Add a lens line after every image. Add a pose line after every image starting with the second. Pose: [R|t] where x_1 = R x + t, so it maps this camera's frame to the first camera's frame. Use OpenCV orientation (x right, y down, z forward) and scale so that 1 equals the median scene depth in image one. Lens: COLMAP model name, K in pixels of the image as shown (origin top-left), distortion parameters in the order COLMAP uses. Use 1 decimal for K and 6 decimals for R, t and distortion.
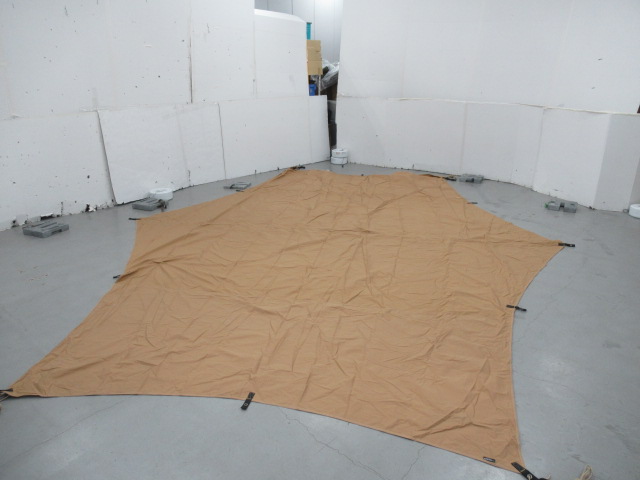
lens RADIAL K [[485.8, 0, 319.6], [0, 485.8, 241.6], [0, 0, 1]] dist [-0.019882, -0.001477]
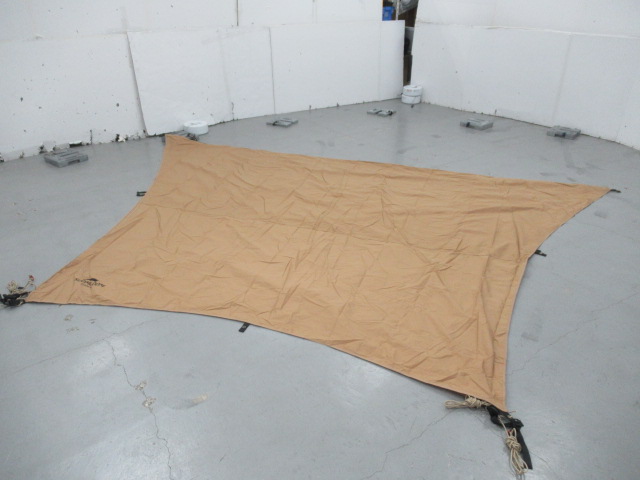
lens RADIAL K [[485.8, 0, 320.8], [0, 485.8, 239.2], [0, 0, 1]] dist [-0.019882, -0.001477]
pose [[0.969173, 0.117108, -0.216771, 0.122880], [-0.087113, 0.985863, 0.143125, -0.036549], [0.230467, -0.119829, 0.965674, 0.115650]]
